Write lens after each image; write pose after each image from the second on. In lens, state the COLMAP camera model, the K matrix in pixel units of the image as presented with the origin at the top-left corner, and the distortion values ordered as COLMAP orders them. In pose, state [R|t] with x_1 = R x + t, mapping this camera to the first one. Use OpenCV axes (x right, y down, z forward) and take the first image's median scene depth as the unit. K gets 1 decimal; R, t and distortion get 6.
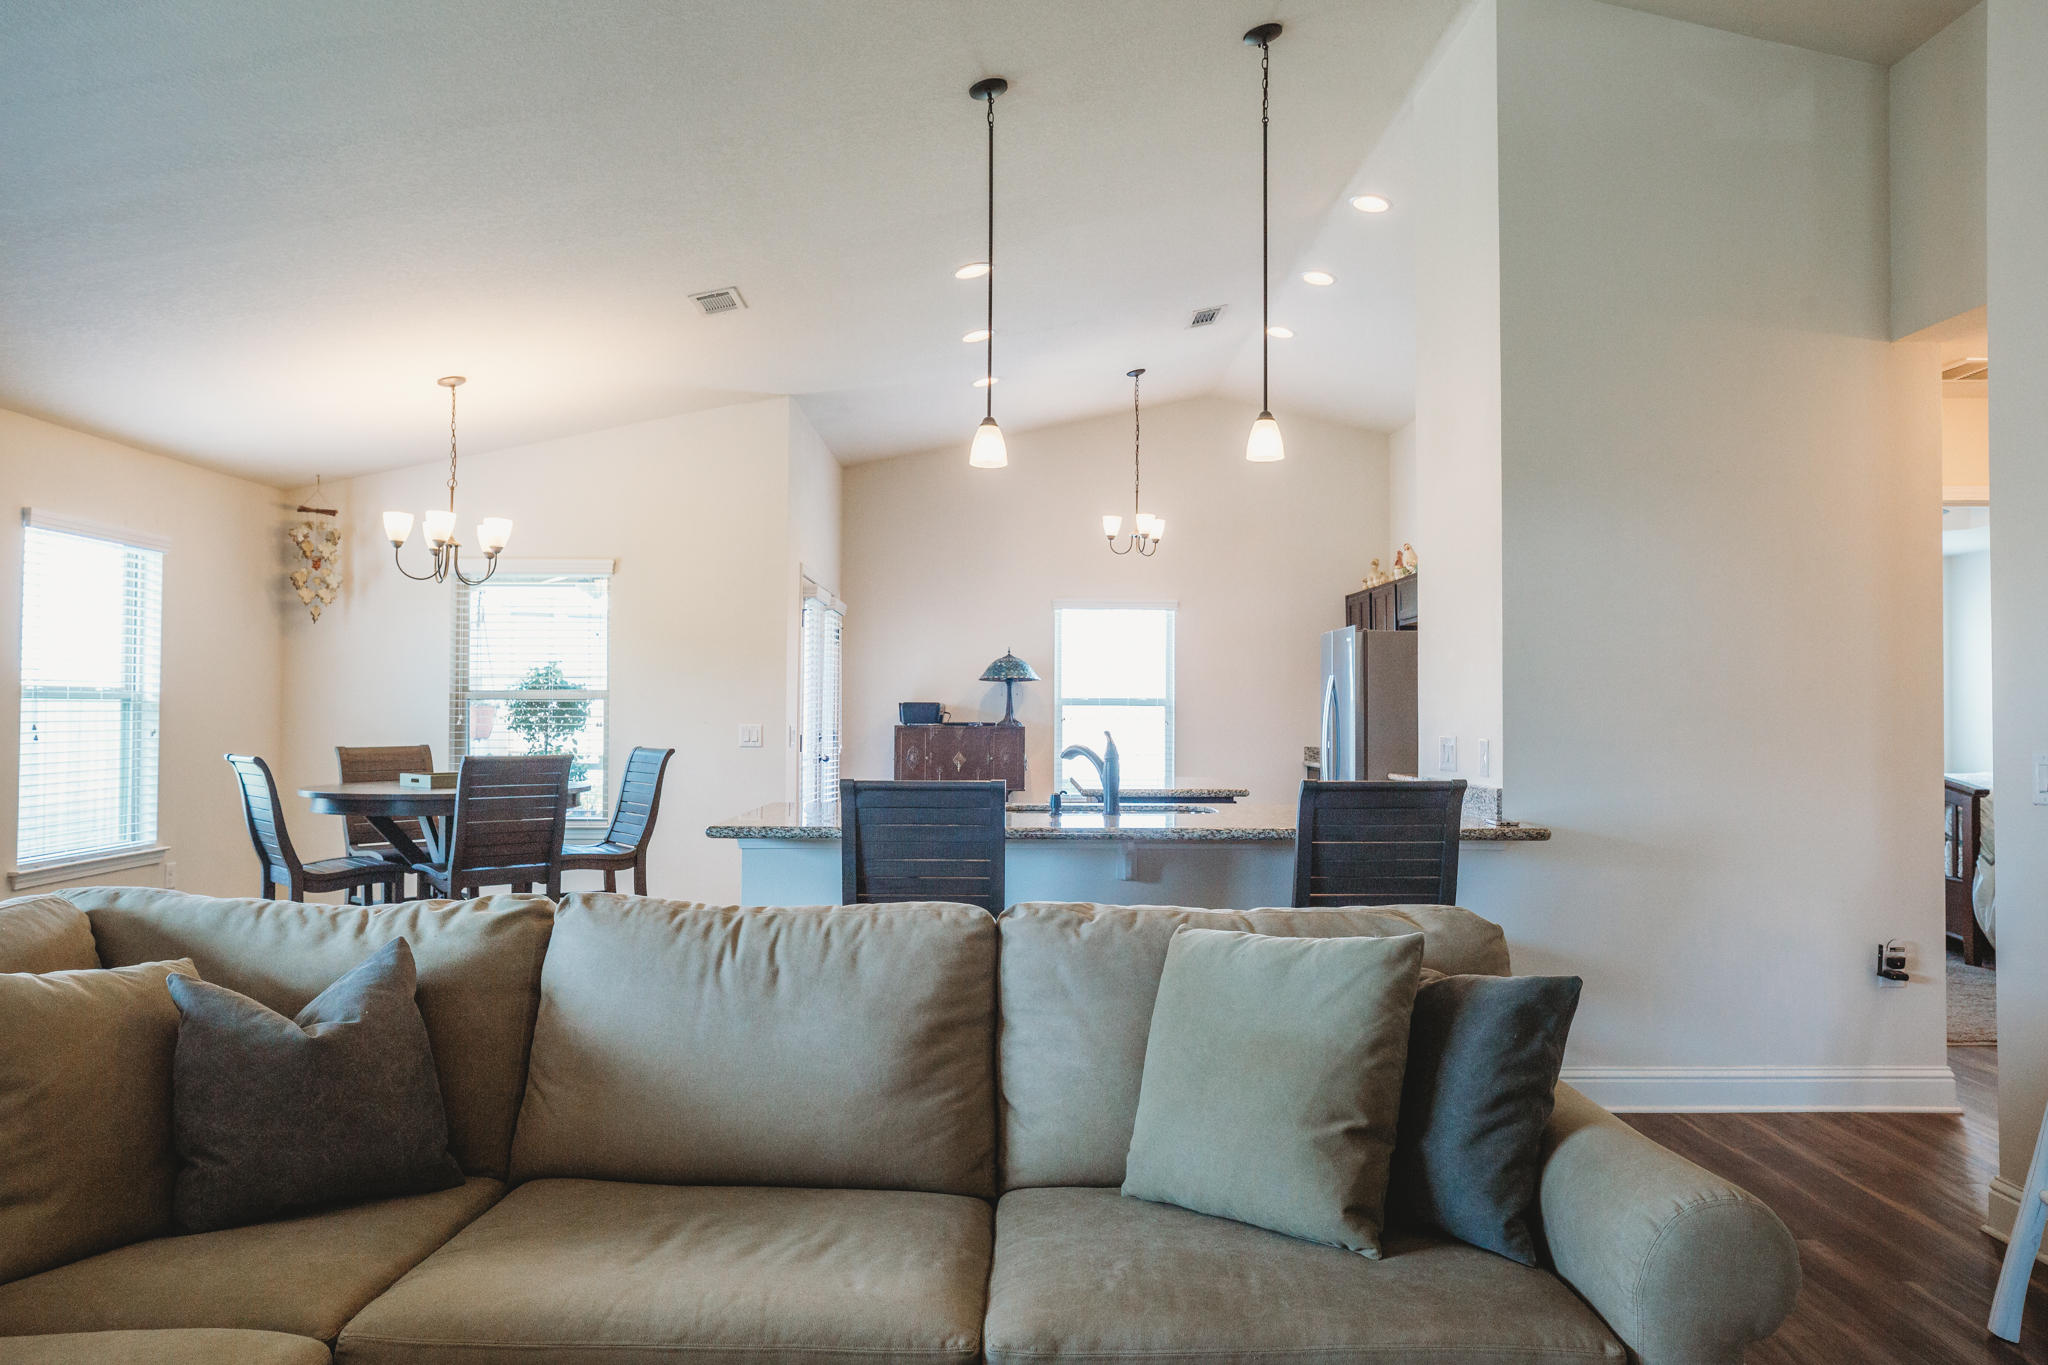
lens RADIAL K [[1356.5, 0, 1031.1], [0, 1356.5, 681.3], [0, 0, 1]] dist [-0.013458, 0.026101]
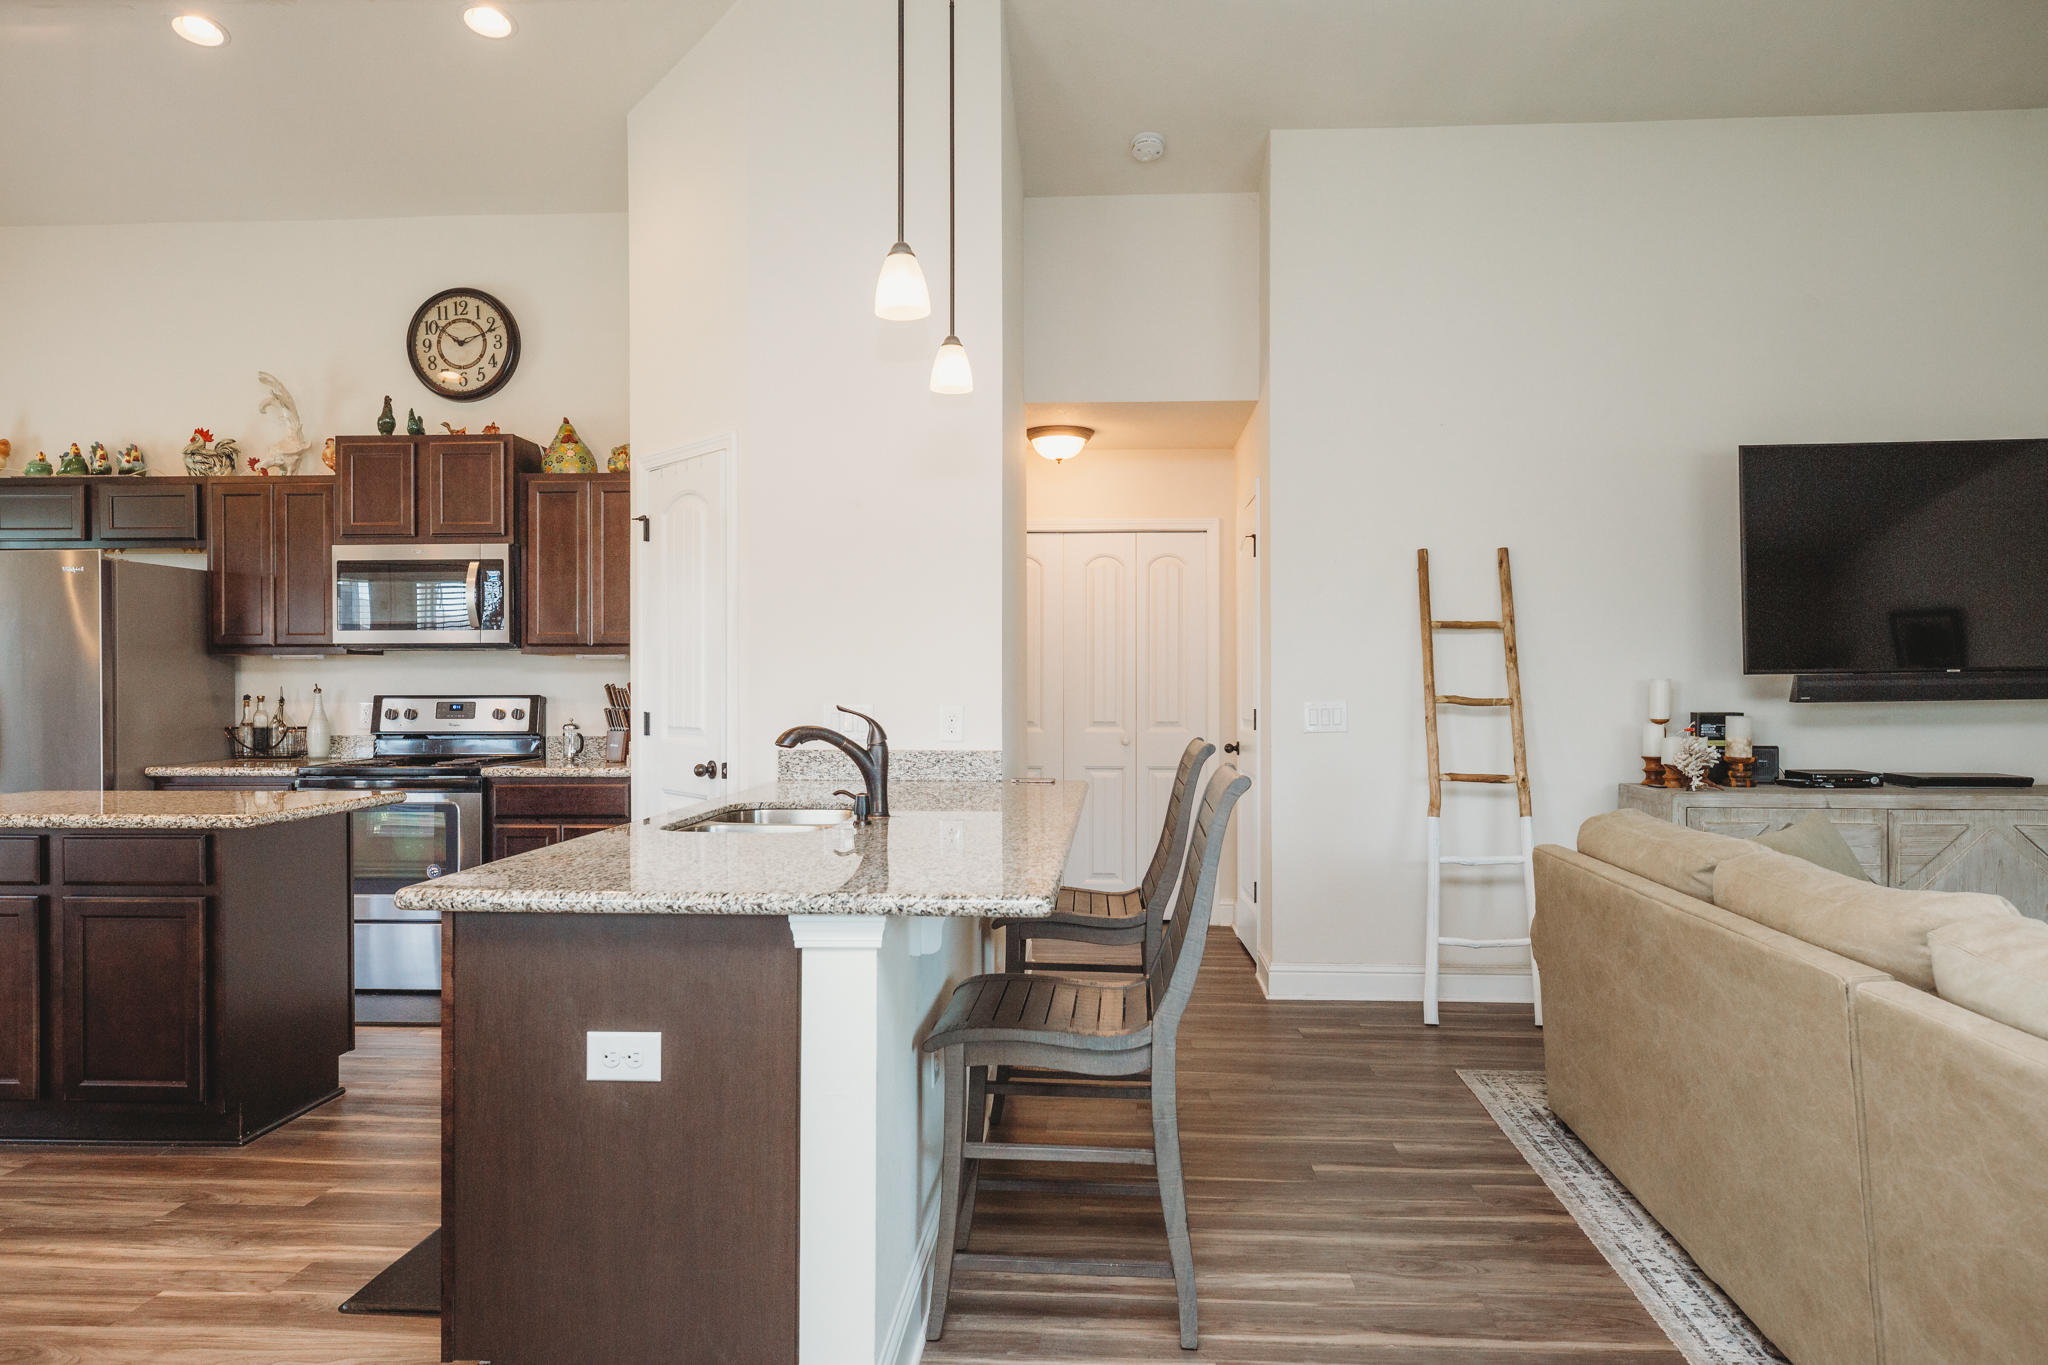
lens RADIAL K [[1356.5, 0, 1030.9], [0, 1356.5, 686.0], [0, 0, 1]] dist [-0.013458, 0.026101]
pose [[0.083601, -0.006901, 0.996475, -0.460740], [-0.021241, 0.999736, 0.008706, 0.012196], [-0.996273, -0.021894, 0.083433, 0.576441]]
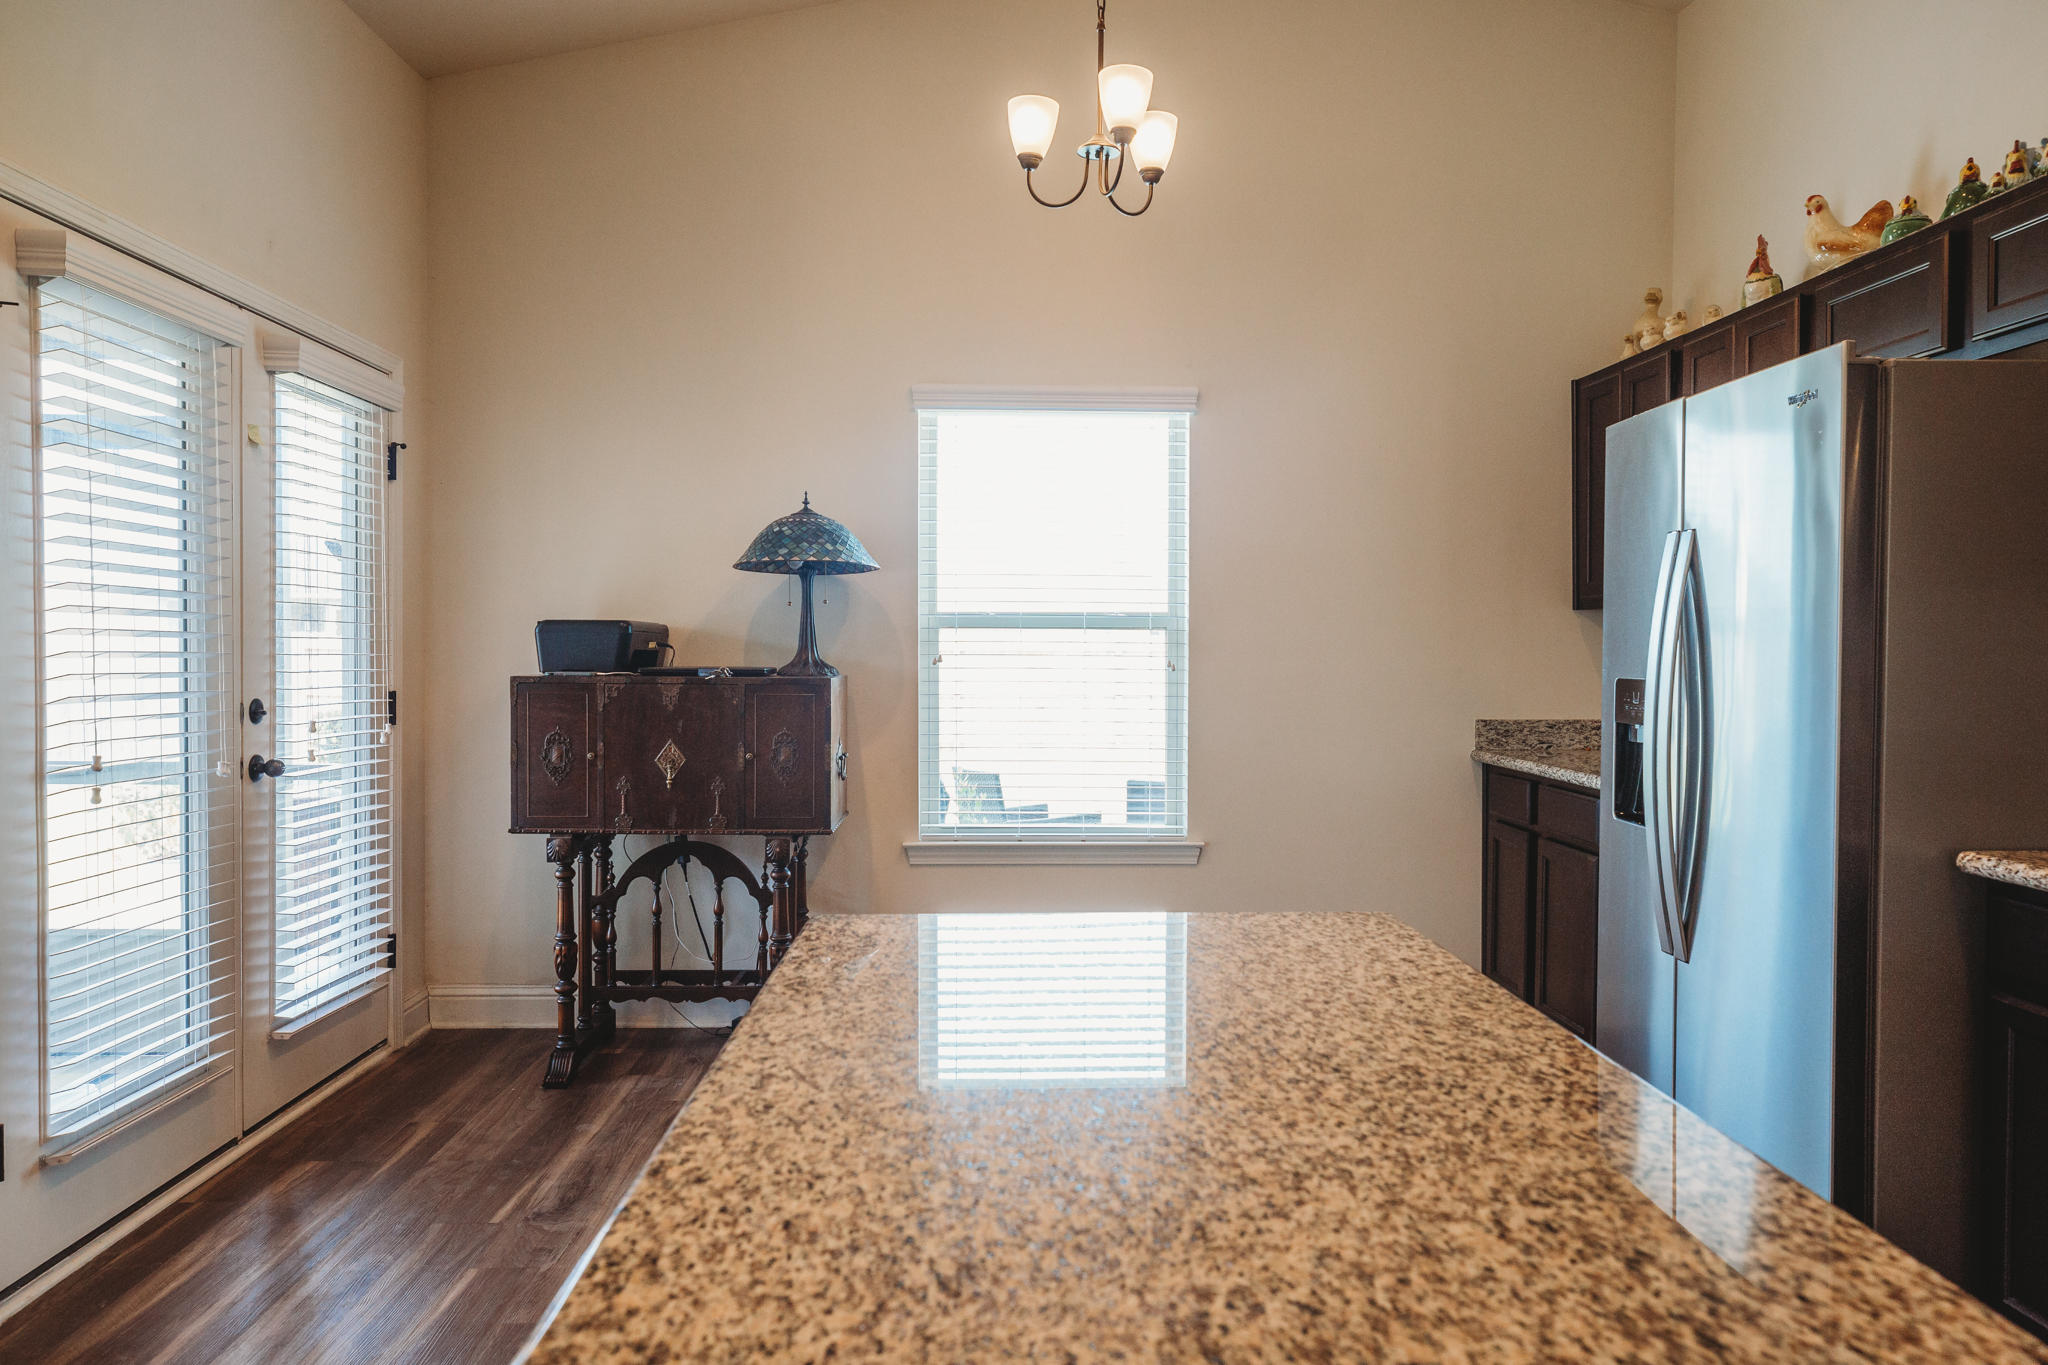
lens RADIAL K [[1356.5, 0, 1024.3], [0, 1356.5, 684.3], [0, 0, 1]] dist [-0.013458, 0.026101]
pose [[0.999941, -0.002001, 0.010642, 0.071209], [0.001451, 0.998676, 0.051412, 0.020211], [-0.010730, -0.051394, 0.998621, 0.840374]]
